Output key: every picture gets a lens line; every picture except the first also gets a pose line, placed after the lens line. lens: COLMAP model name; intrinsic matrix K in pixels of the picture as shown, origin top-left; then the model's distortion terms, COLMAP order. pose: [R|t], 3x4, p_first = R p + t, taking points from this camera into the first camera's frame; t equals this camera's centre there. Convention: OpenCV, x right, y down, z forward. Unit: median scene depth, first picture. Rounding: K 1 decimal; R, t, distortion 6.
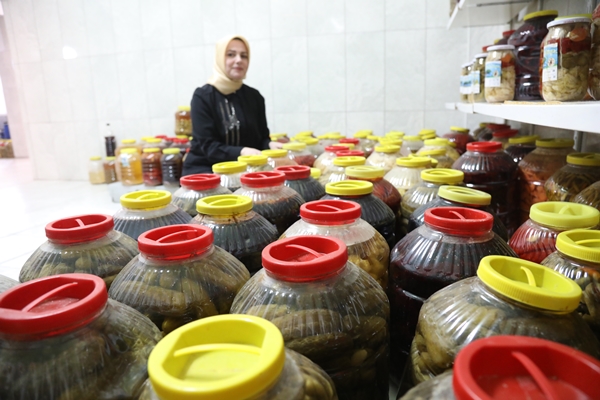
lens RADIAL K [[410.7, 0, 300.1], [0, 410.7, 200.0], [0, 0, 1]] dist [-0.062704, 0.015470]
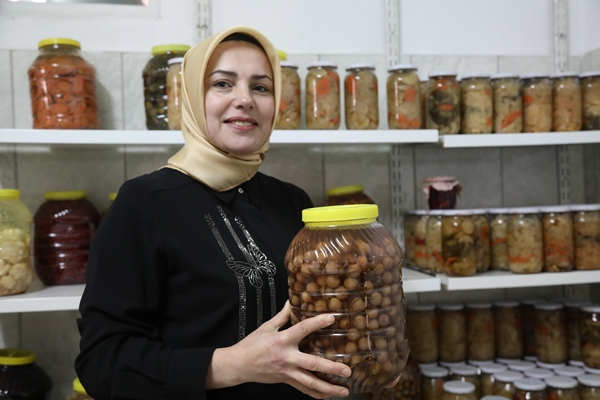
lens RADIAL K [[777.2, 0, 300.2], [0, 777.2, 200.2], [0, 0, 1]] dist [0.023107, 0.000000]
pose [[0.987137, -0.032998, -0.156432, -0.004618], [-0.004384, 0.972514, -0.232804, -0.107164], [0.159814, 0.230495, 0.959860, 0.398612]]
